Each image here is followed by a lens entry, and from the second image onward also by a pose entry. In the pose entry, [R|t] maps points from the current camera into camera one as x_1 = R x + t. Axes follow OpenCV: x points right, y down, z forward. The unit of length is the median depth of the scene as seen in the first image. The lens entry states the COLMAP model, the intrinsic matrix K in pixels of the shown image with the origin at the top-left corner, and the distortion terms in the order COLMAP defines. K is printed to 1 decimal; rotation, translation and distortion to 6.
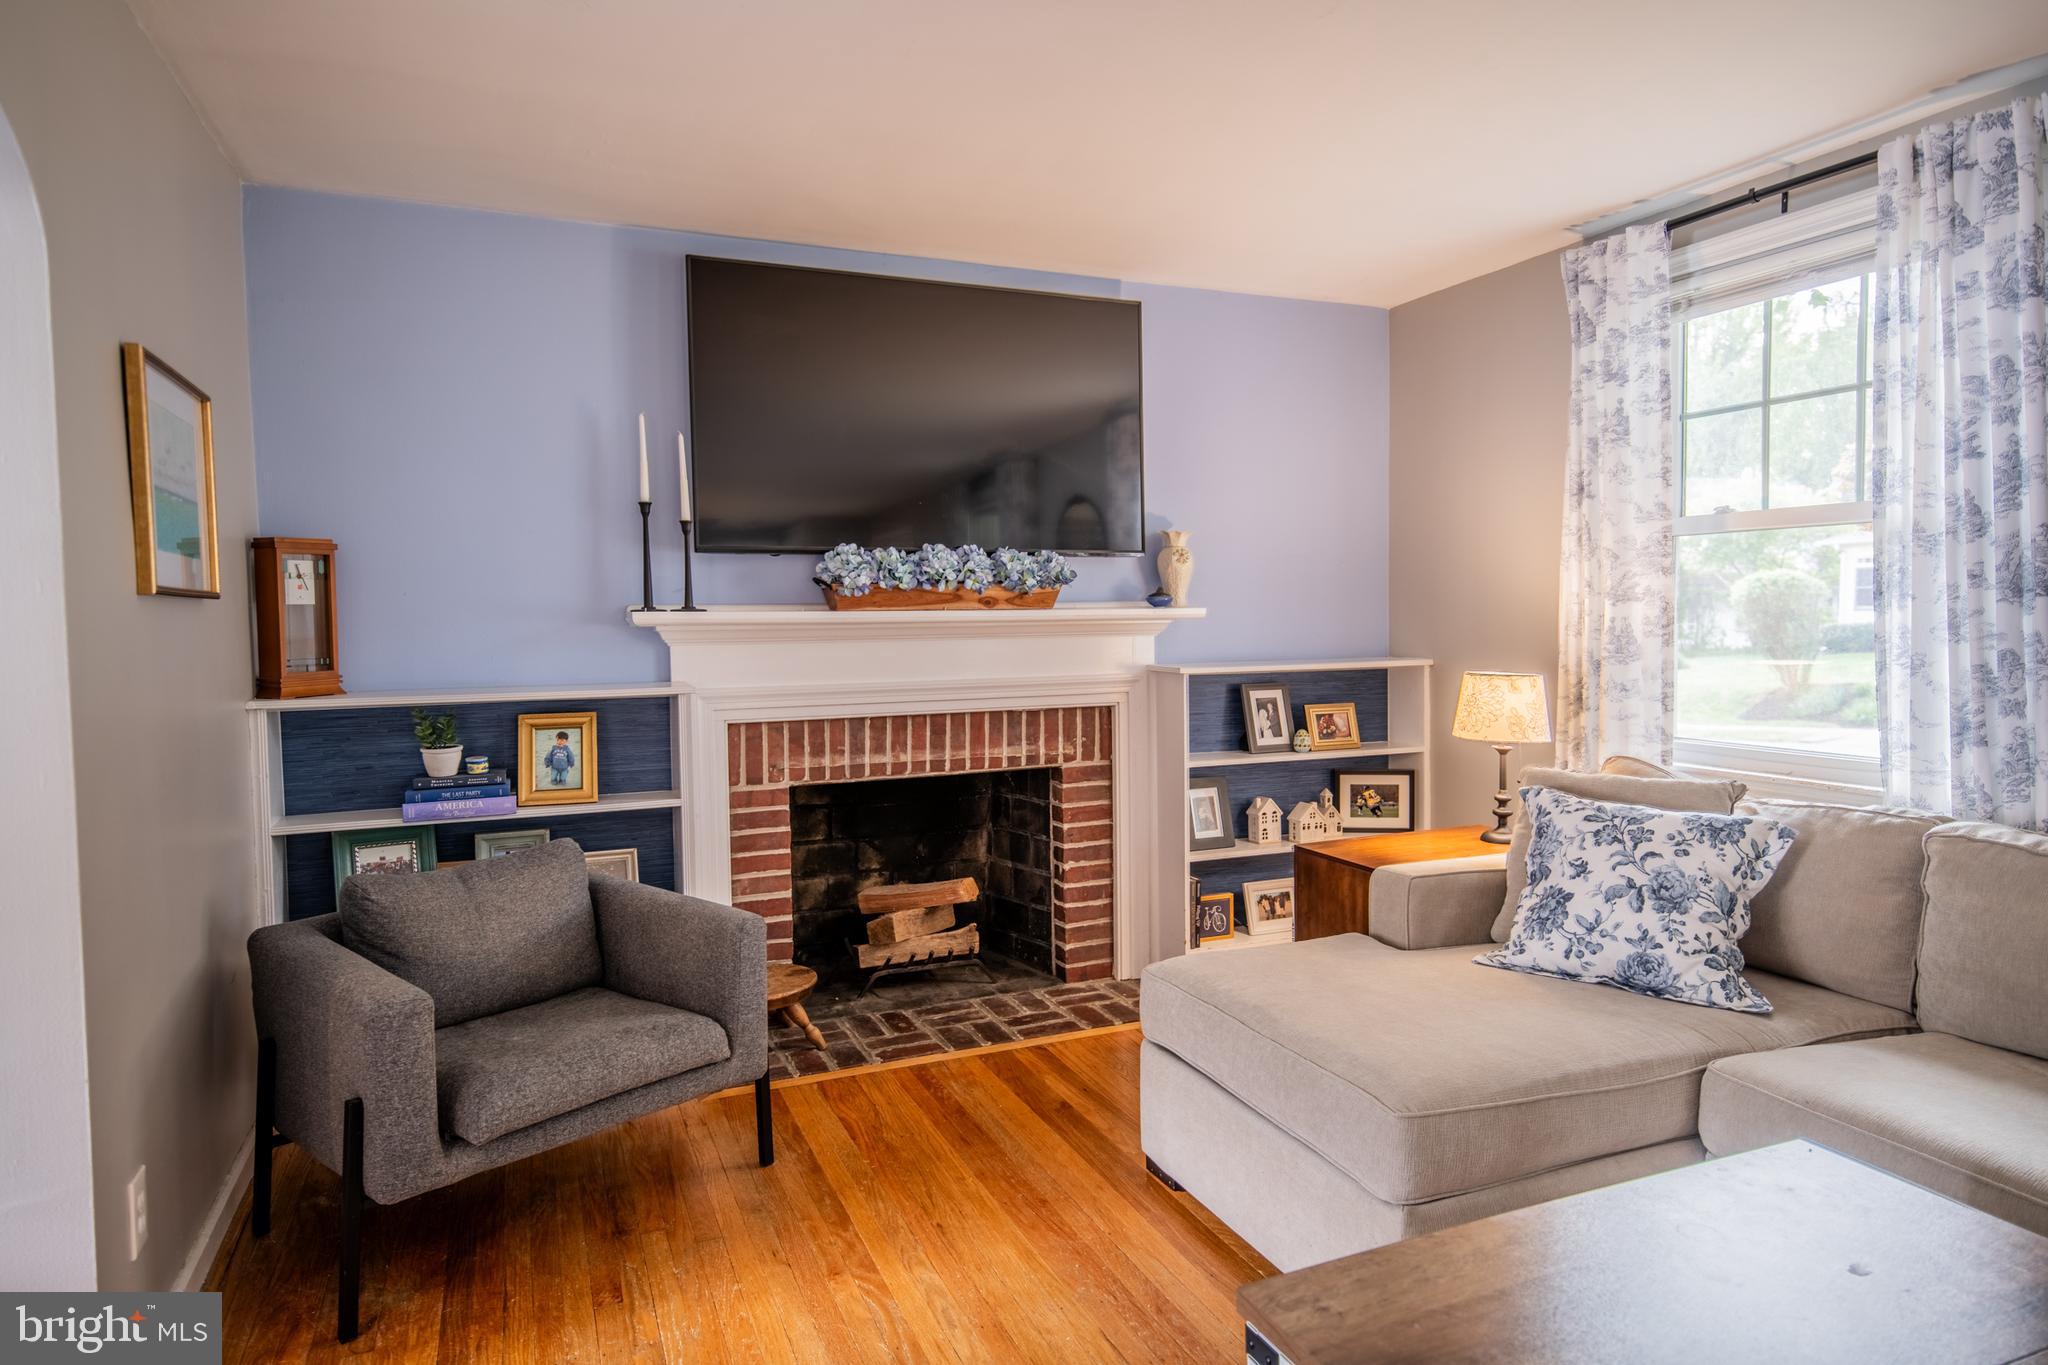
lens RADIAL K [[1242.3, 0, 1042.0], [0, 1242.3, 672.0], [0, 0, 1]] dist [0.019986, 0.000089]
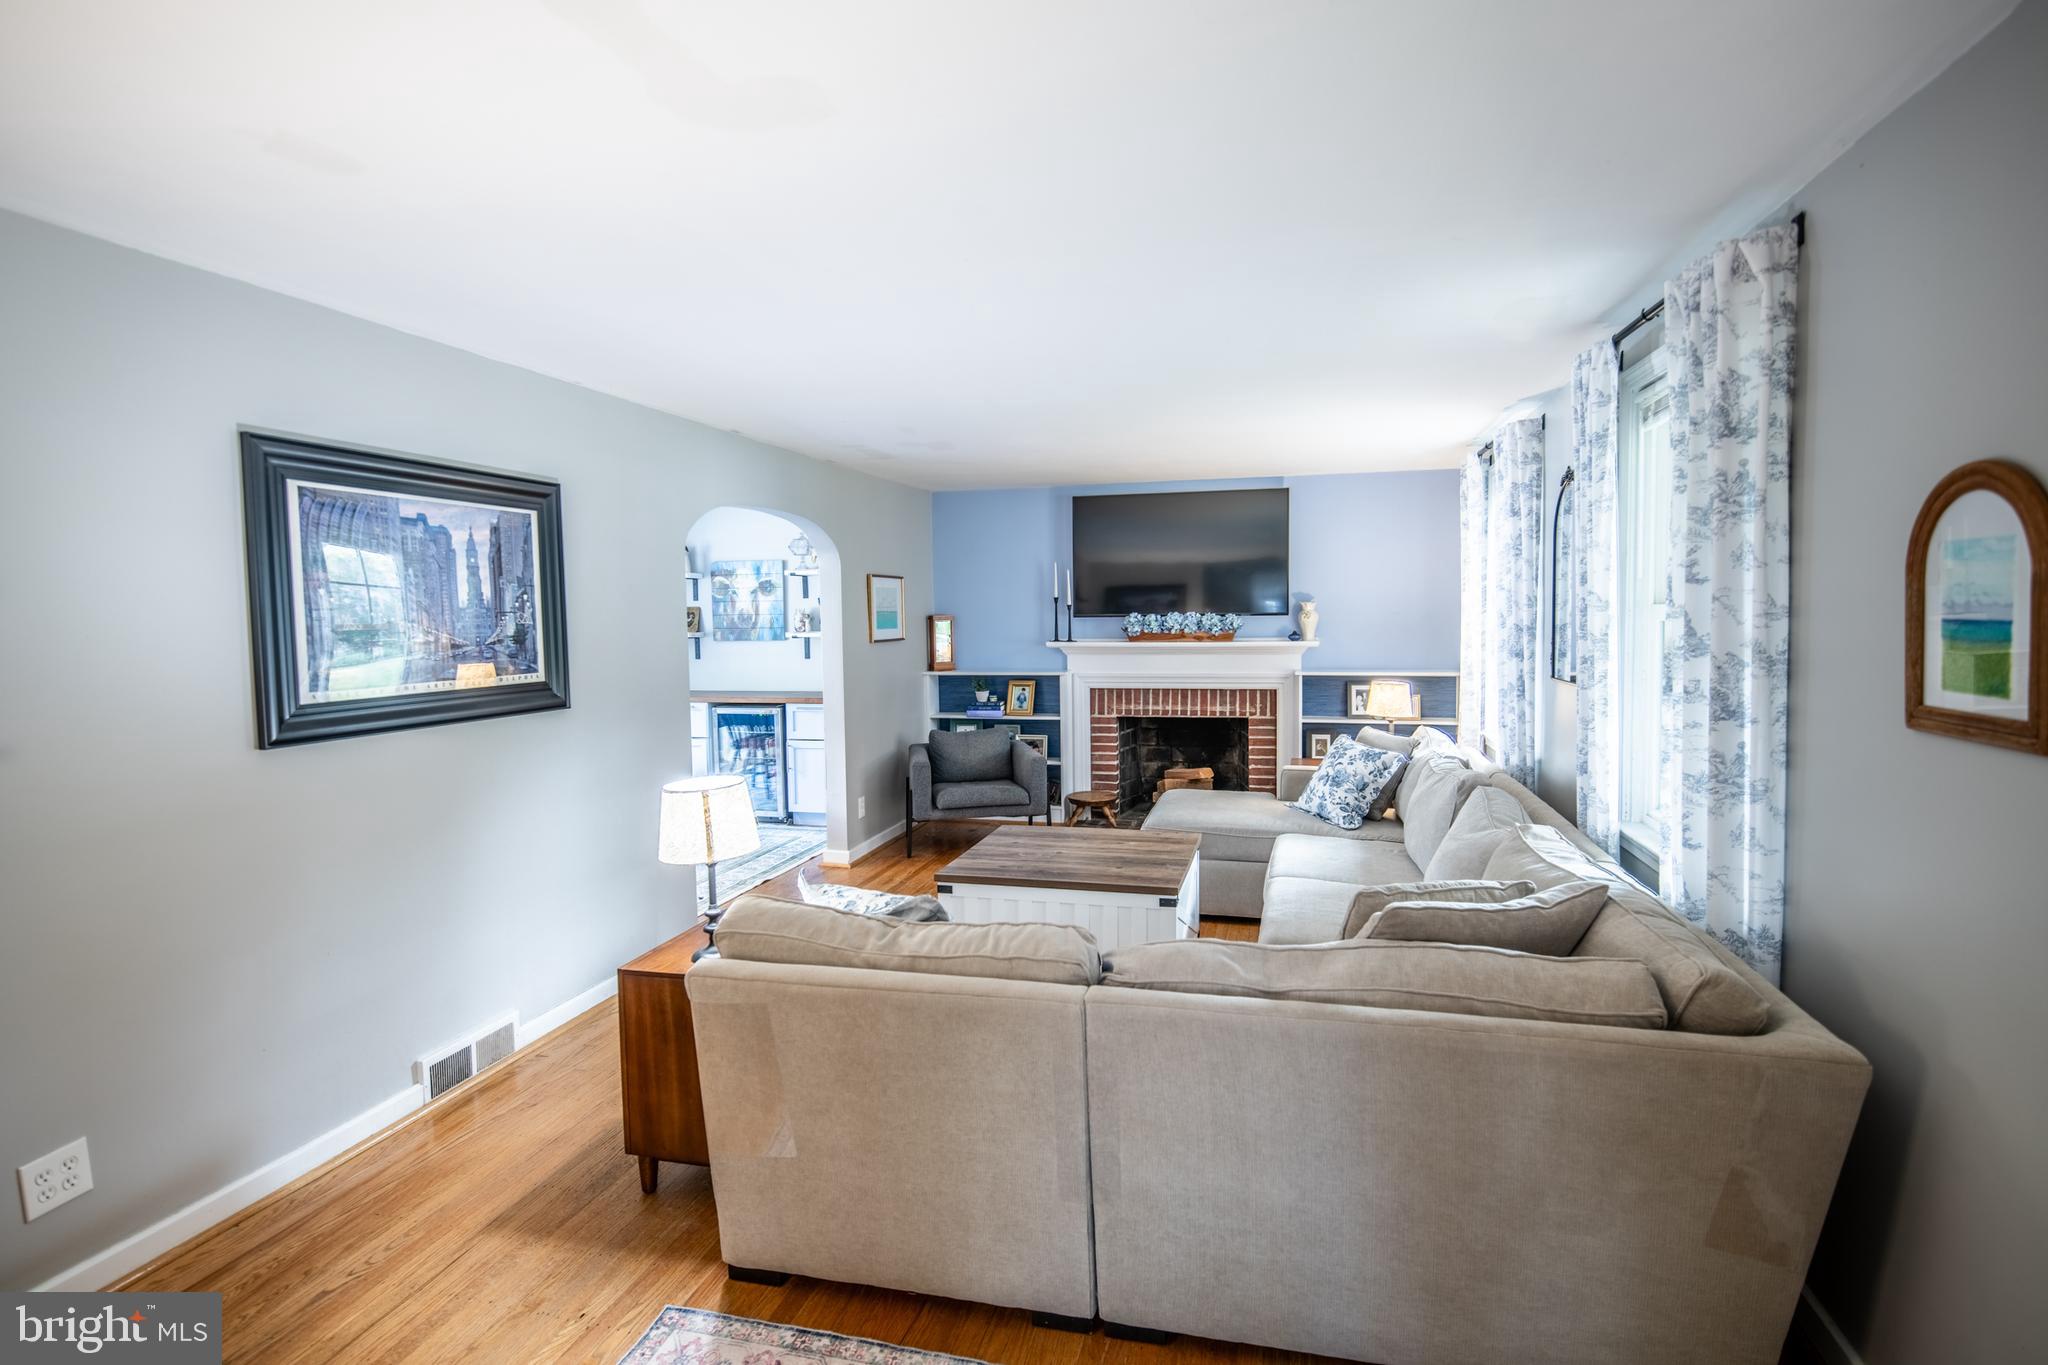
lens RADIAL K [[1019.0, 0, 1034.9], [0, 1019.0, 676.7], [0, 0, 1]] dist [0.000508, 0.000001]
pose [[0.787987, 0.043689, -0.614140, 0.847982], [-0.026094, 0.998953, 0.037583, -0.050039], [0.615139, -0.013590, 0.788302, -0.592432]]
